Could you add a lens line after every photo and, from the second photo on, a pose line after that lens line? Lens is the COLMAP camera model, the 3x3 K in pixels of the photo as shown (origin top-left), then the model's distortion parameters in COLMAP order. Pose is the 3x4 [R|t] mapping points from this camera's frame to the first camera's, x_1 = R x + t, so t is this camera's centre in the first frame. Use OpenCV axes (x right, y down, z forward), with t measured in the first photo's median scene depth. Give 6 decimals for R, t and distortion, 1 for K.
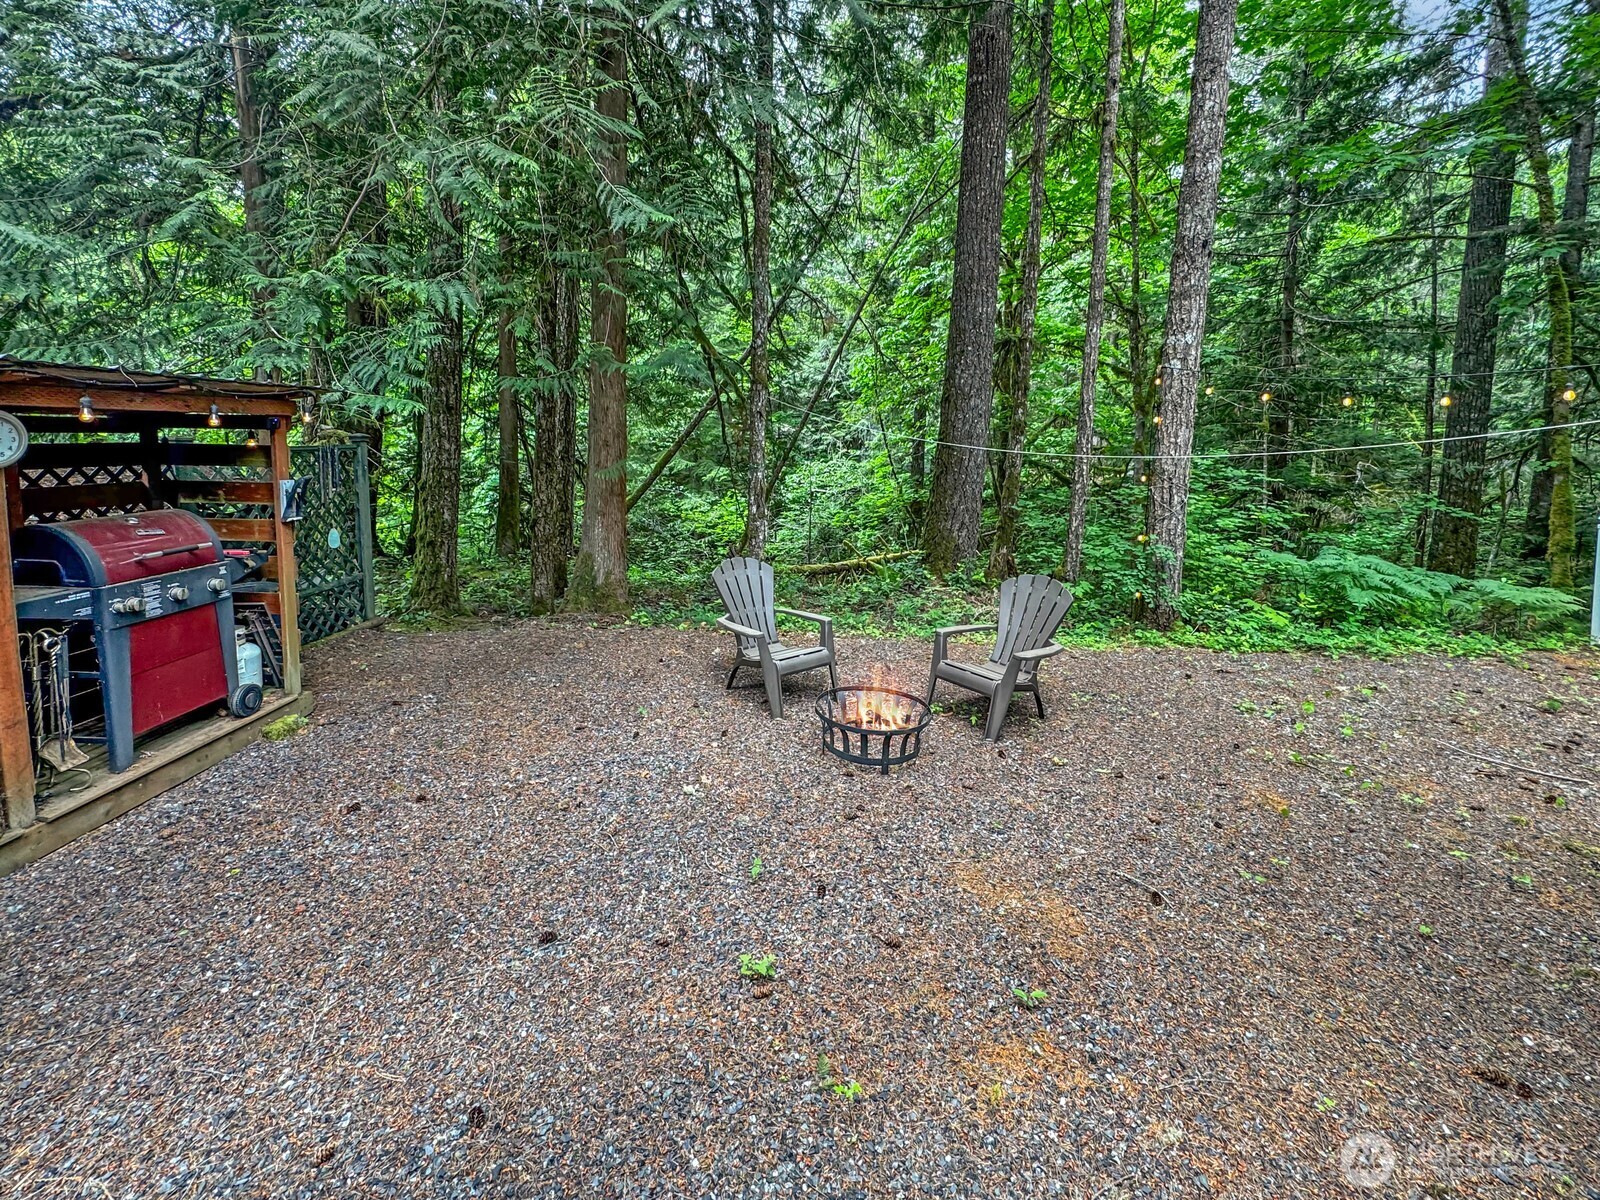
lens RADIAL K [[677.4, 0, 770.6], [0, 677.4, 554.5], [0, 0, 1]] dist [-0.004240, -0.000291]
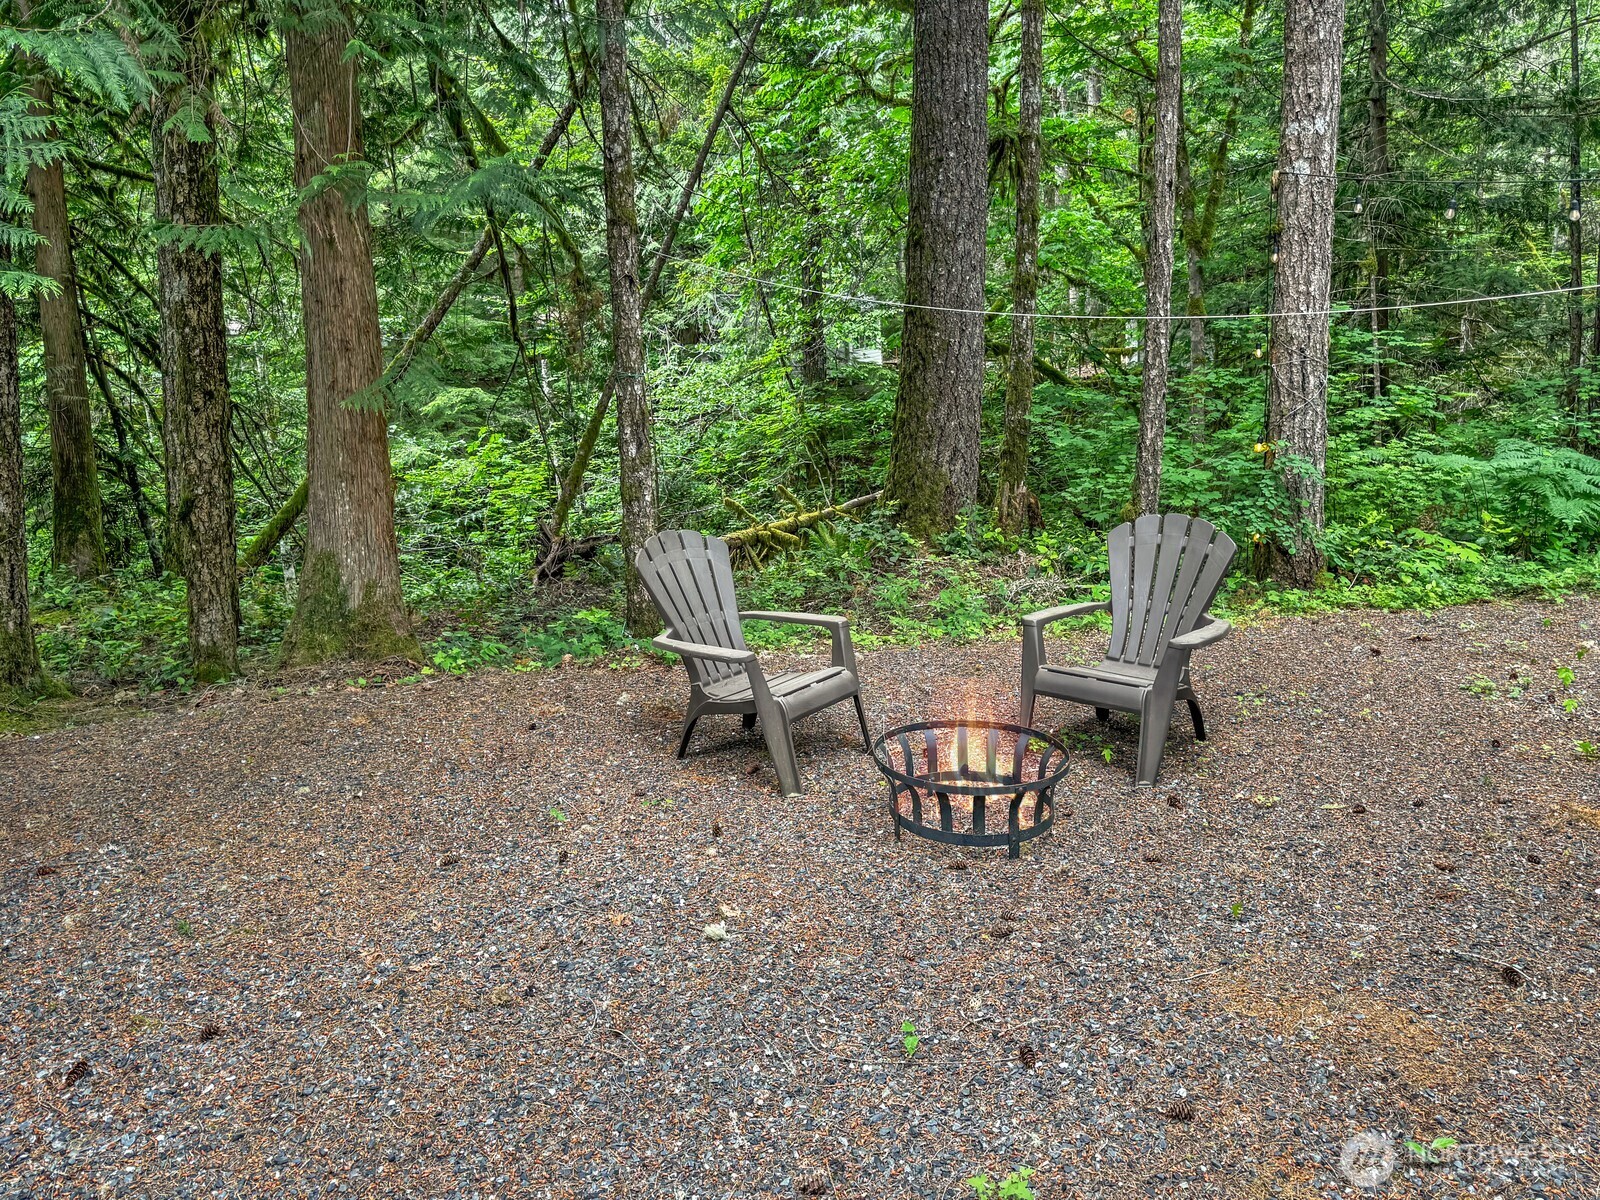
lens RADIAL K [[1164.7, 0, 804.8], [0, 1164.7, 556.1], [0, 0, 1]] dist [0.043175, -0.043673]
pose [[0.974805, -0.092266, 0.203084, -0.114474], [0.087017, 0.995604, 0.034645, 0.002401], [-0.205388, -0.016101, 0.978548, 0.013844]]
